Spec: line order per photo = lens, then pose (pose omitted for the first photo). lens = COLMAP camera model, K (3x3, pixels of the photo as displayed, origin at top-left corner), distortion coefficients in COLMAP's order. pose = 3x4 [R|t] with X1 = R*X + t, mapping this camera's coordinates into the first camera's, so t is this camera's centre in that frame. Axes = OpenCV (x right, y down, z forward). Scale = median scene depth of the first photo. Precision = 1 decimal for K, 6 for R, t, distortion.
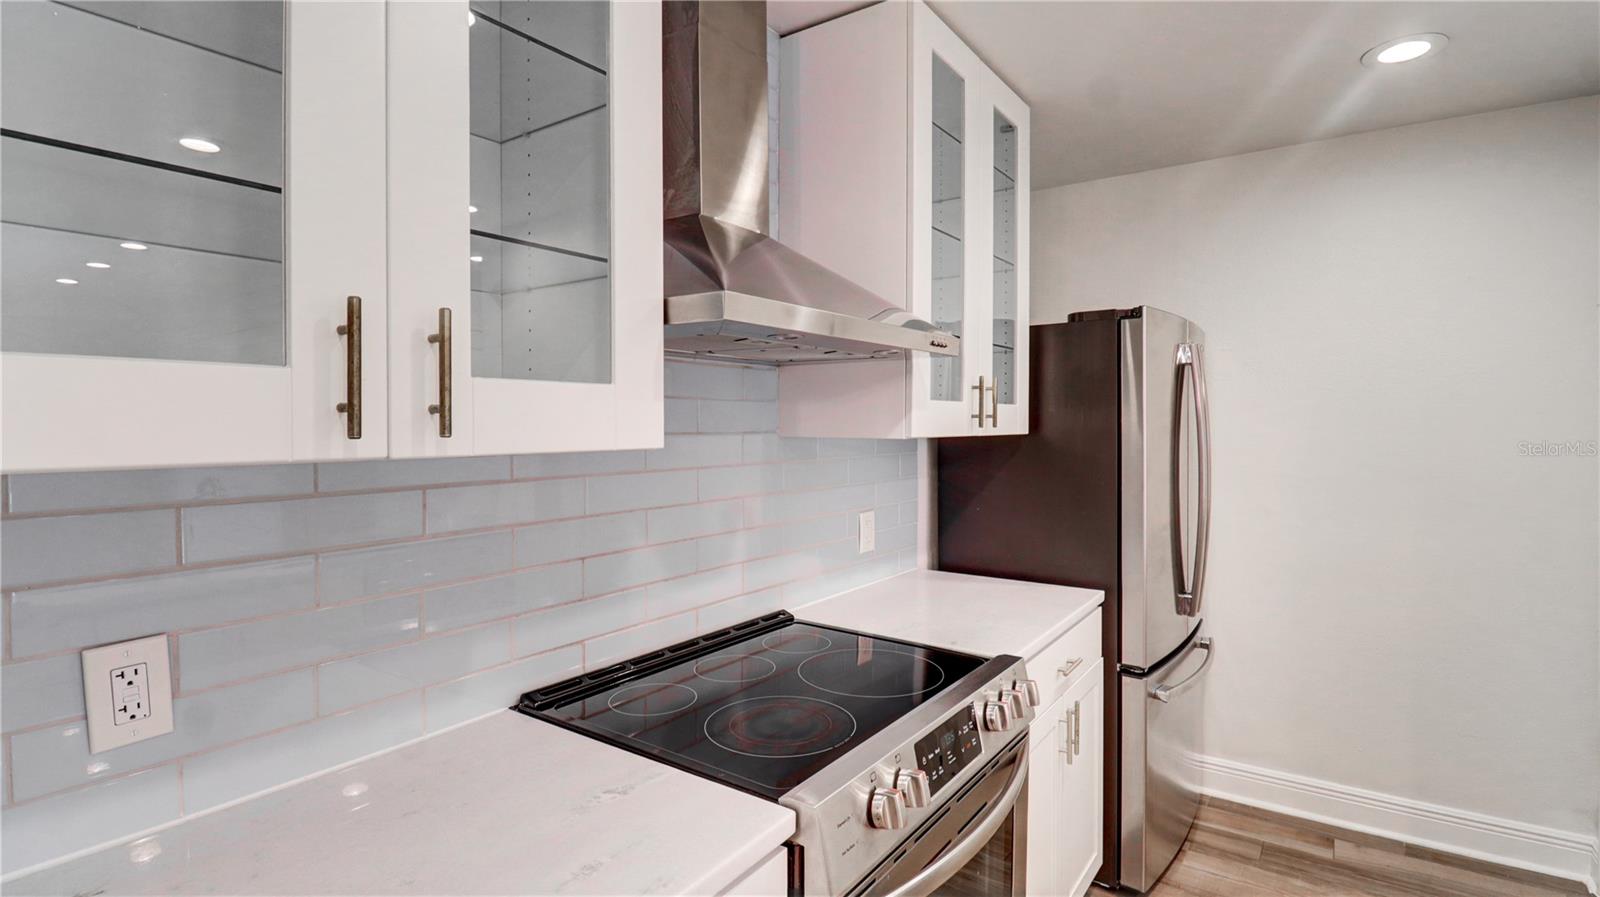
lens RADIAL K [[763.1, 0, 823.4], [0, 763.1, 423.9], [0, 0, 1]] dist [-0.003015, -0.009902]
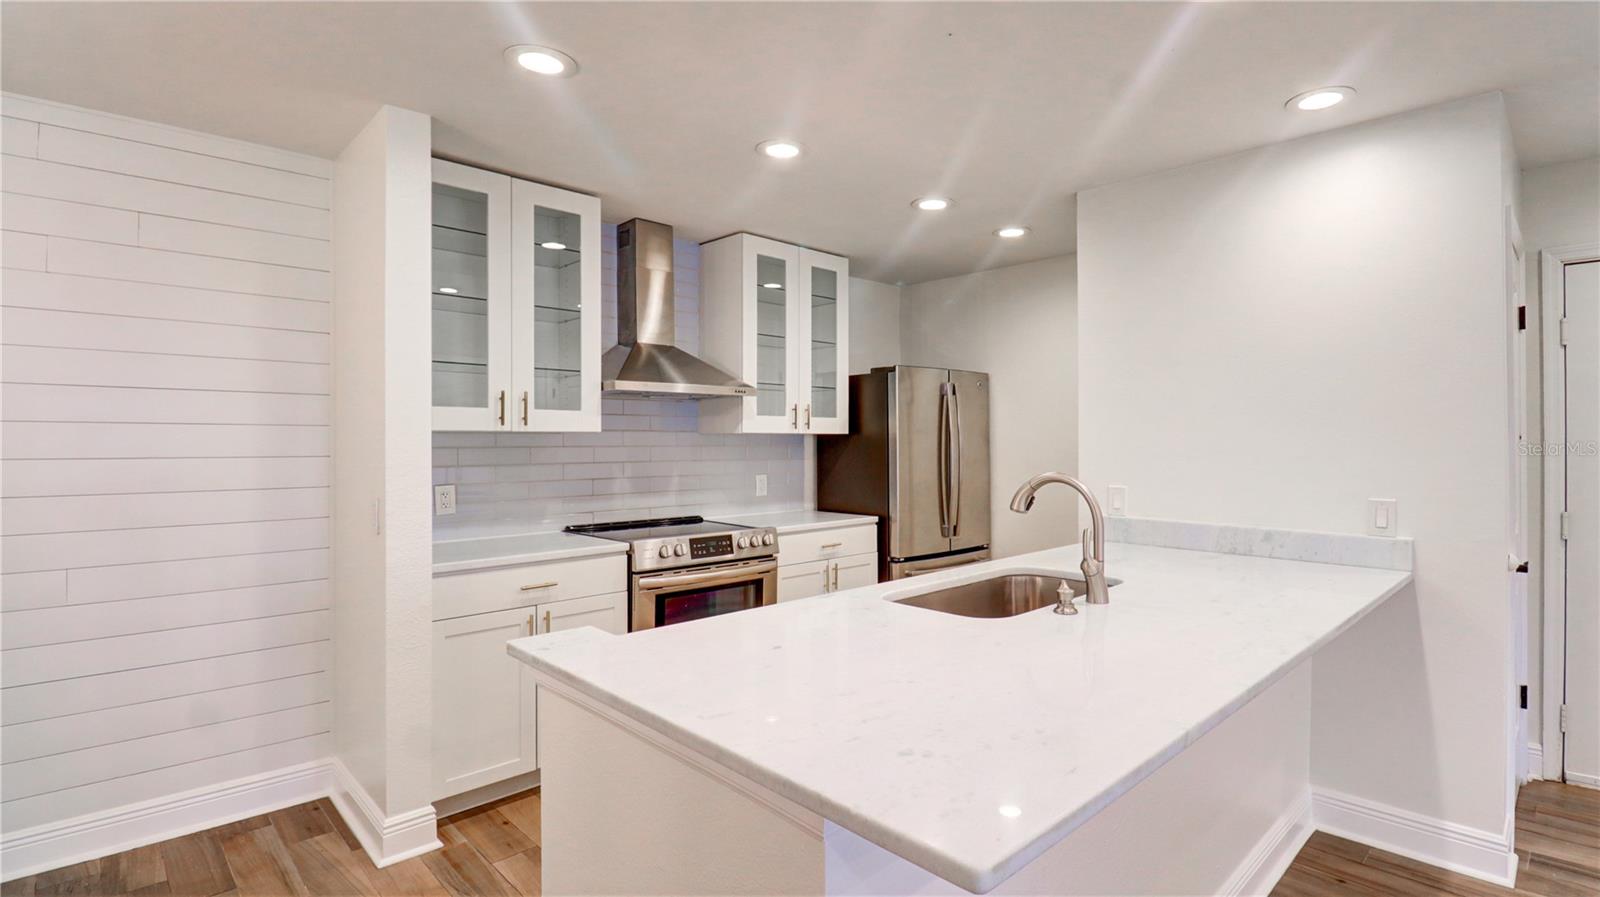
lens RADIAL K [[763.1, 0, 849.0], [0, 763.1, 429.1], [0, 0, 1]] dist [-0.003015, -0.009902]
pose [[0.985922, -0.006181, -0.167091, 0.686323], [0.002942, 0.999803, -0.019625, 0.045212], [0.167180, 0.018857, 0.985746, -0.982100]]
